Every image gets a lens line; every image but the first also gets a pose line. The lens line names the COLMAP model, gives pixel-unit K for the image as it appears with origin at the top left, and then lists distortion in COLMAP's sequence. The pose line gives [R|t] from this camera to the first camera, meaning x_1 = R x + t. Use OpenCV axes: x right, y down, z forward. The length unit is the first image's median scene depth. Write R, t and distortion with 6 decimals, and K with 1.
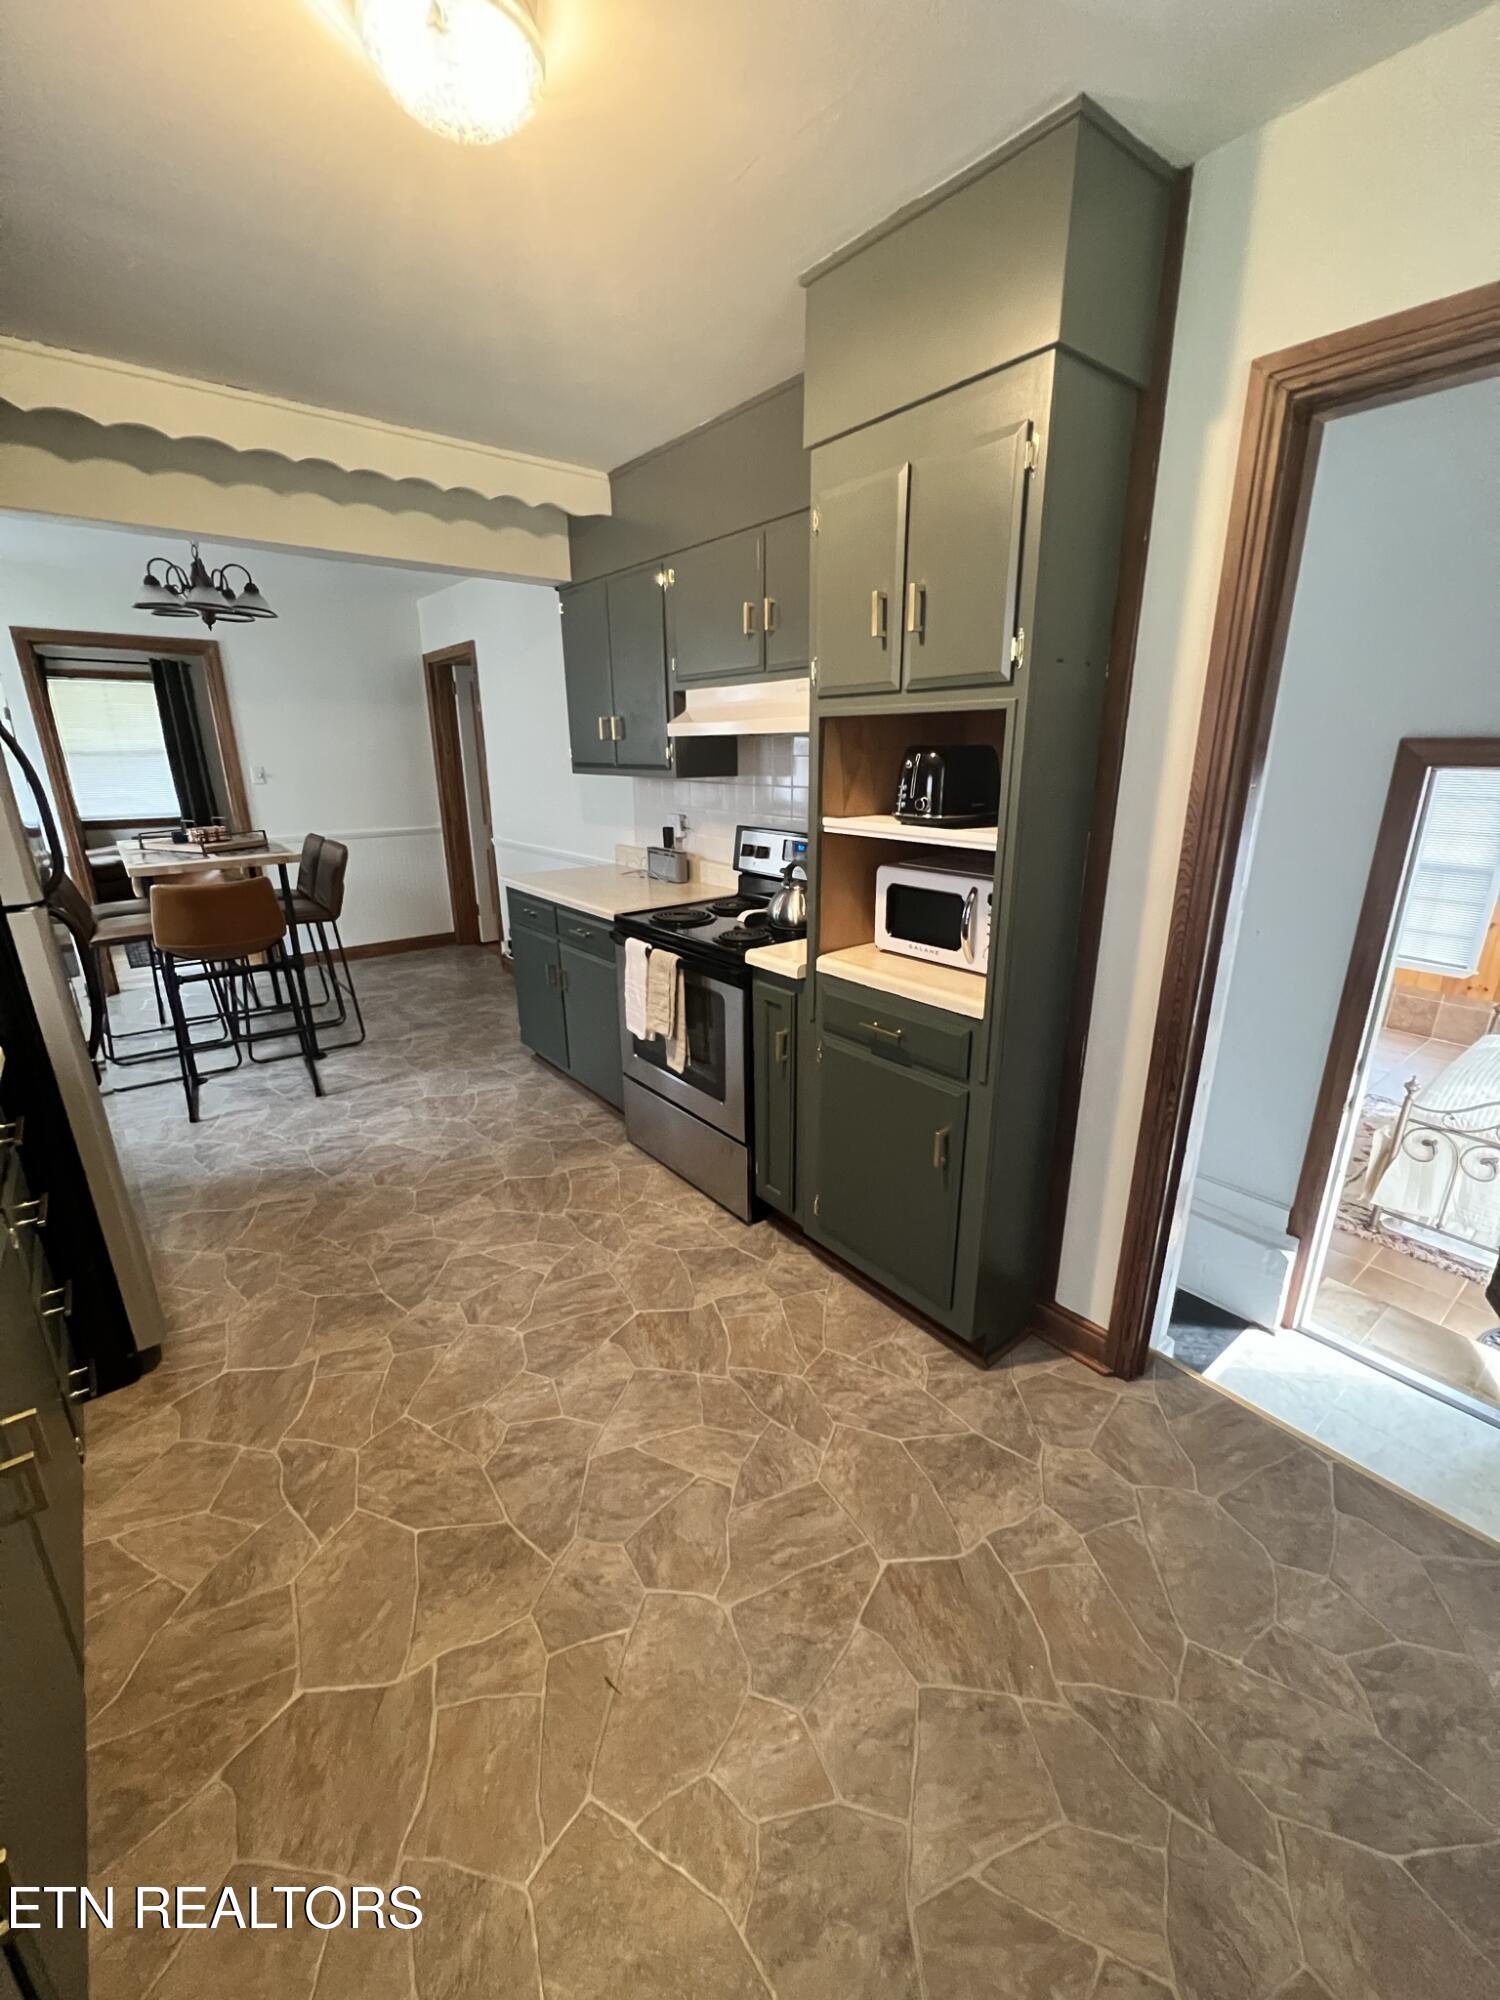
lens RADIAL K [[799.4, 0, 756.6], [0, 799.4, 991.0], [0, 0, 1]] dist [-0.003073, -0.000099]
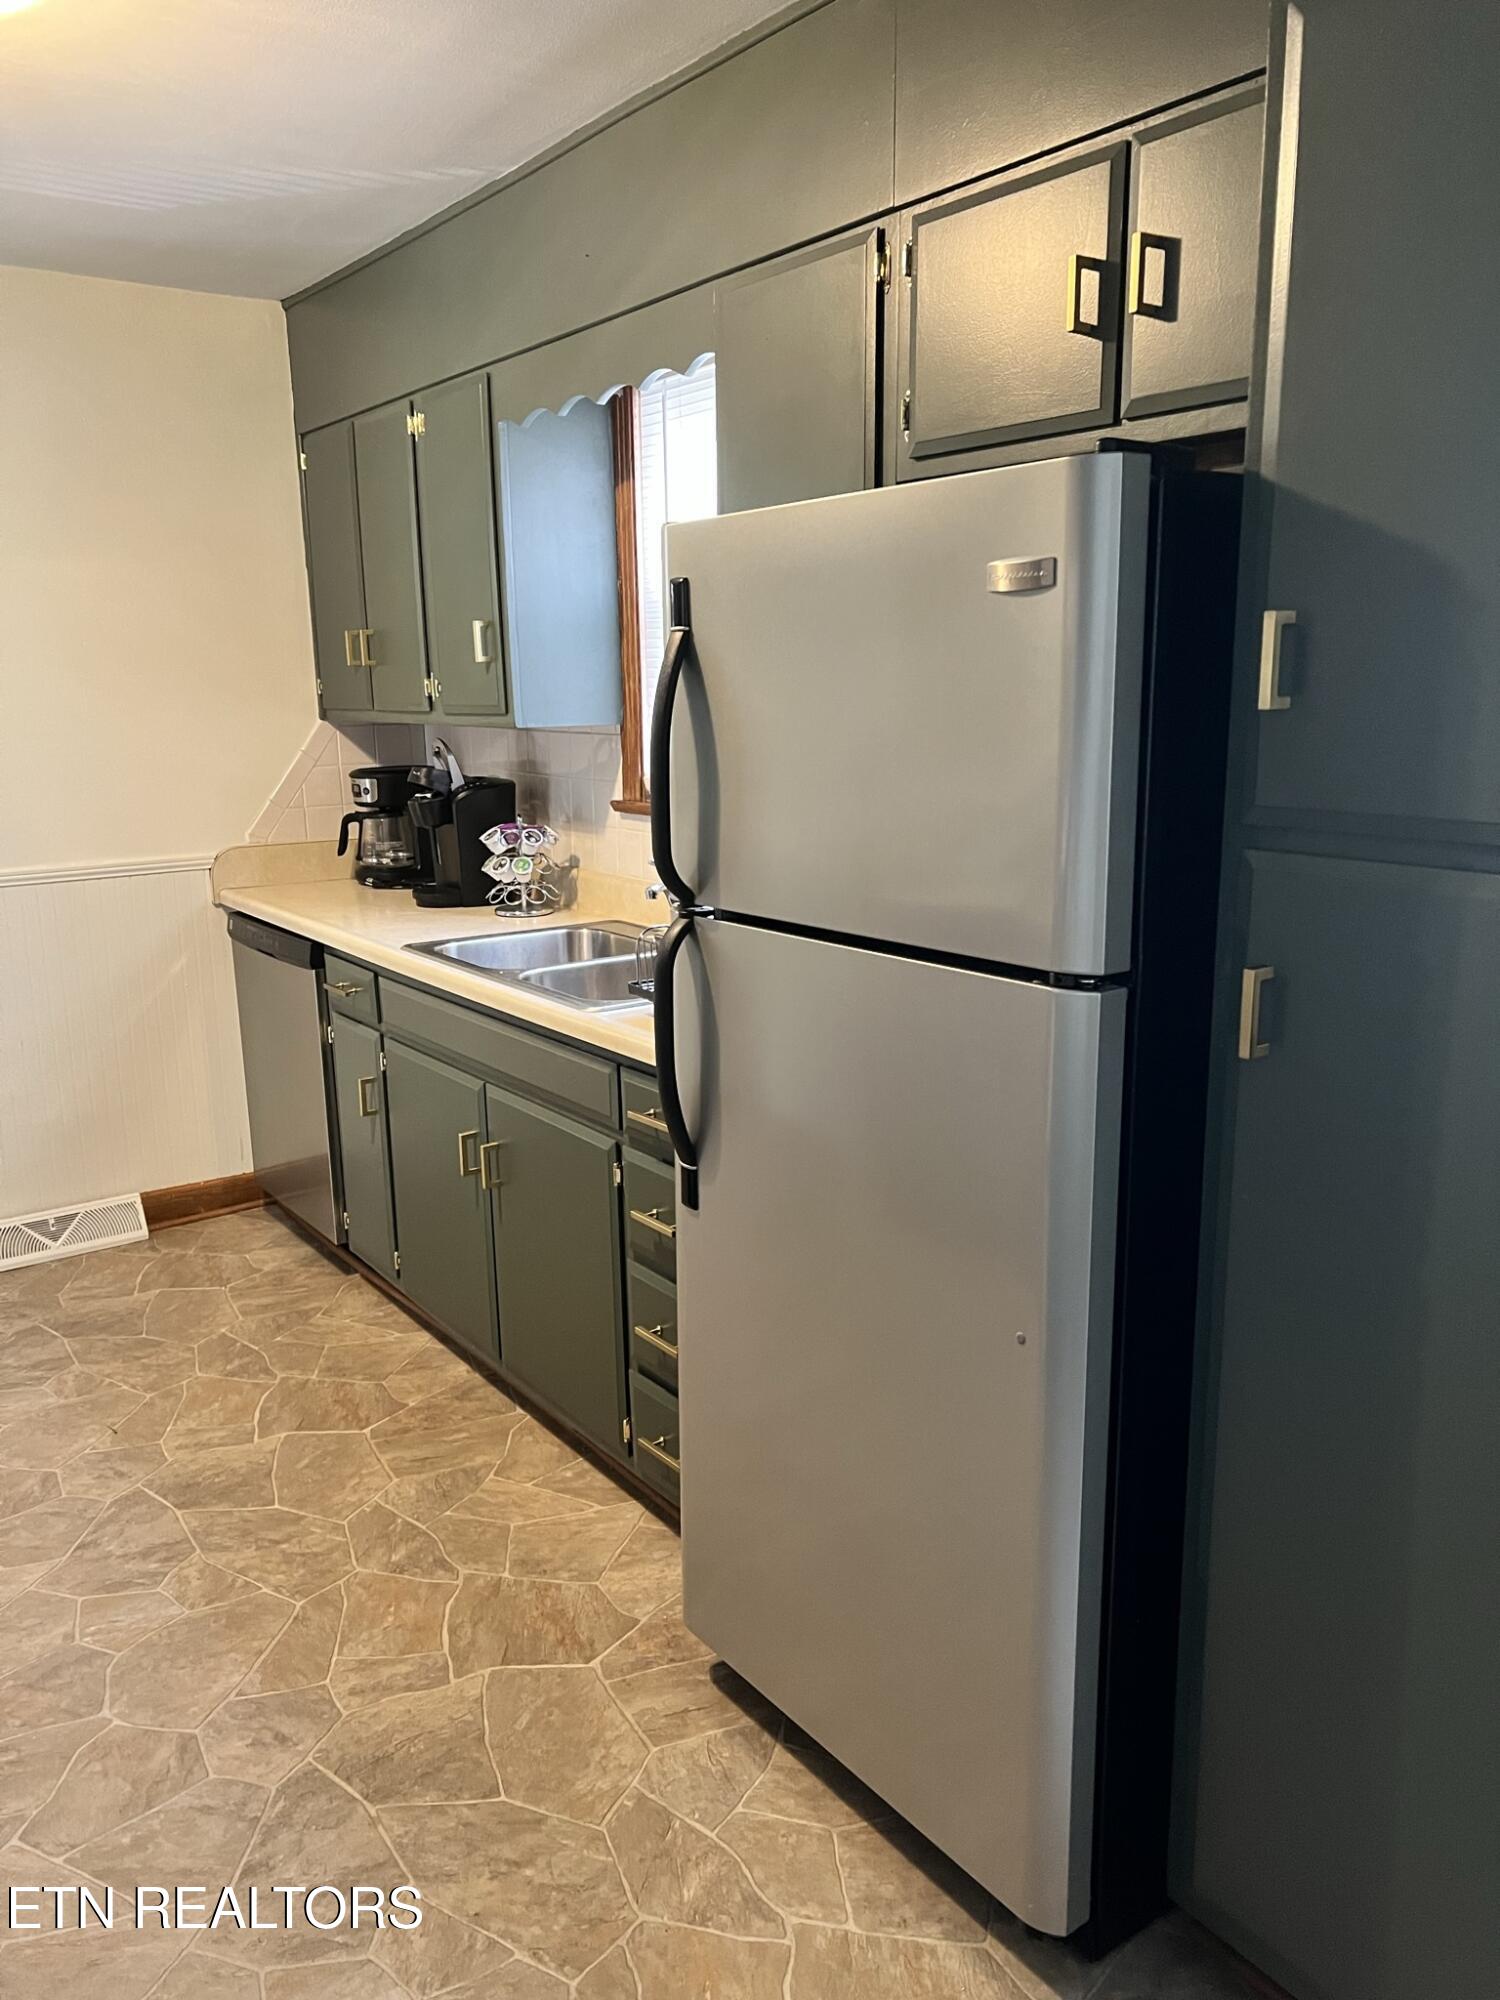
lens RADIAL K [[1495.9, 0, 742.0], [0, 1495.9, 1008.2], [0, 0, 1]] dist [0.051899, -0.059957]
pose [[-0.998264, 0.004007, 0.058755, -0.549776], [0.032661, 0.867863, 0.495730, -0.344763], [-0.049005, 0.496788, -0.866487, 1.130535]]
